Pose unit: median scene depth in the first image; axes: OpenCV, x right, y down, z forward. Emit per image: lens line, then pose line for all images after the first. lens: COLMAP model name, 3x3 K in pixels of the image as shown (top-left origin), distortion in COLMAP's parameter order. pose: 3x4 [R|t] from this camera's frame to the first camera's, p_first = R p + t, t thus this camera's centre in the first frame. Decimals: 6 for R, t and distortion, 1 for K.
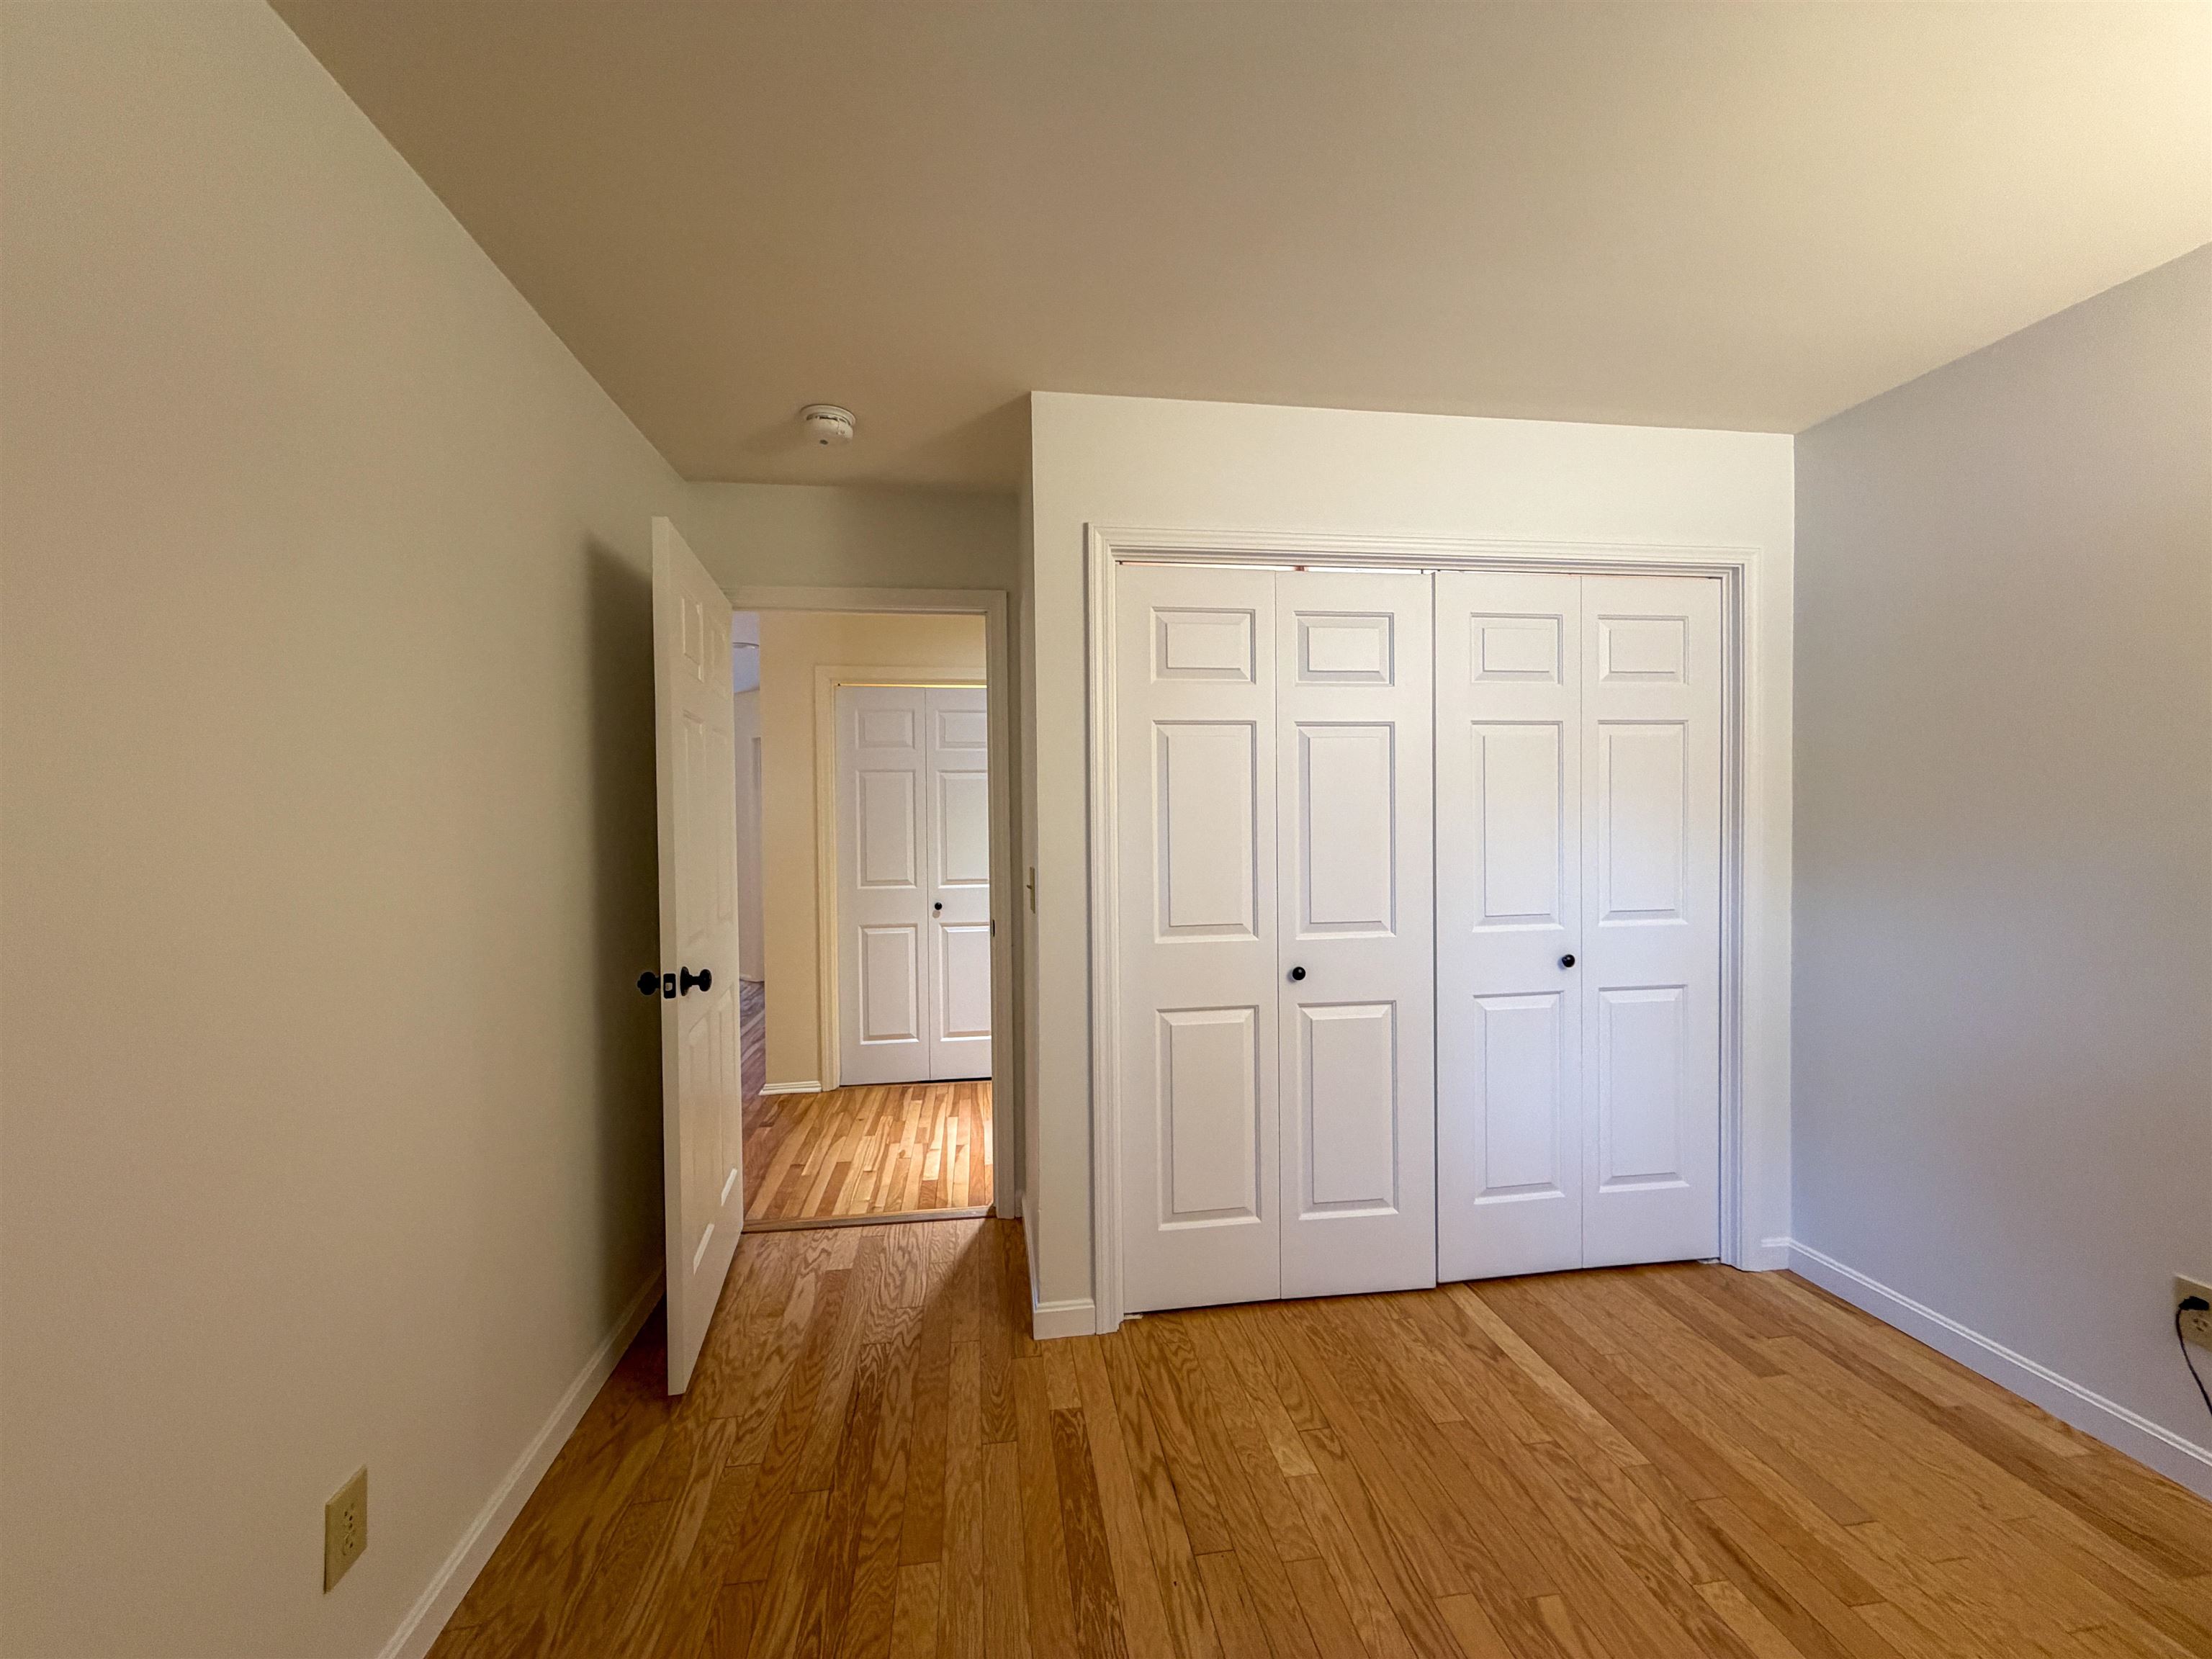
lens RADIAL K [[889.2, 0, 1106.0], [0, 889.2, 829.5], [0, 0, 1]] dist [-0.000265, -0.000090]
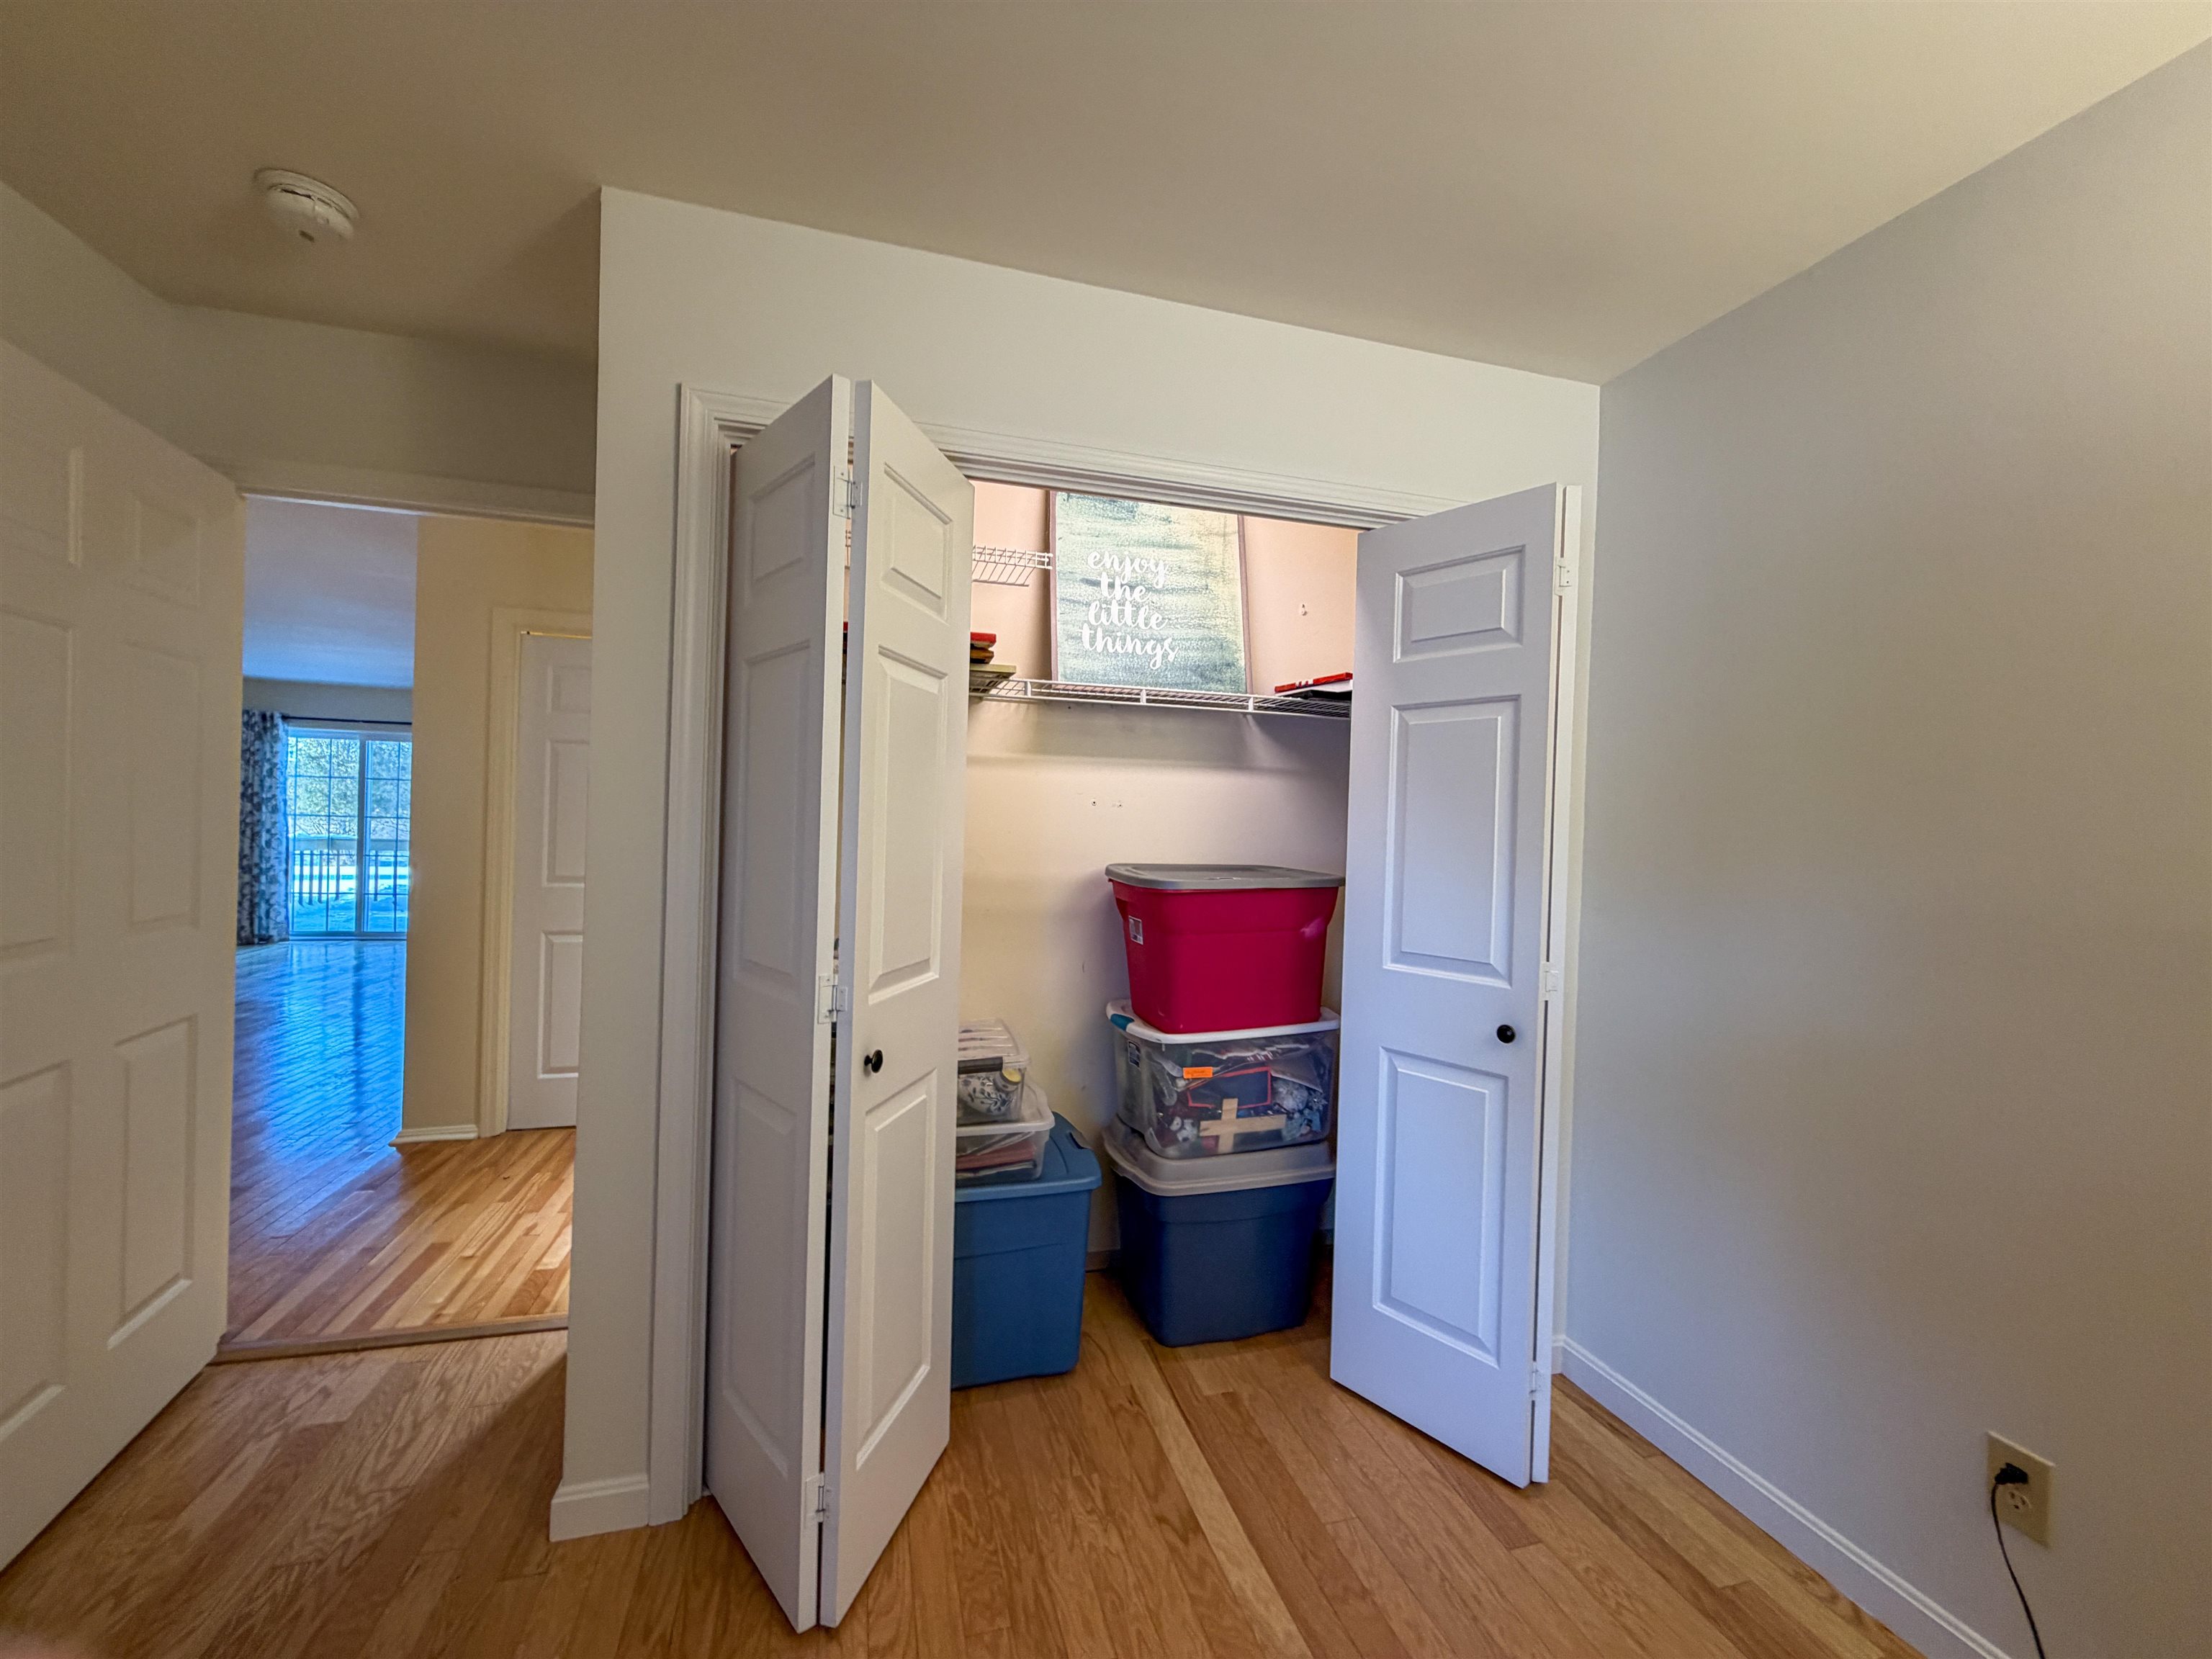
lens RADIAL K [[894.2, 0, 1106.0], [0, 894.2, 829.5], [0, 0, 1]] dist [0.000263, 0.000433]
pose [[0.990065, 0.040885, 0.134535, 0.227466], [-0.039787, 0.999149, -0.010844, 0.006895], [-0.134864, 0.005384, 0.990850, 0.238694]]
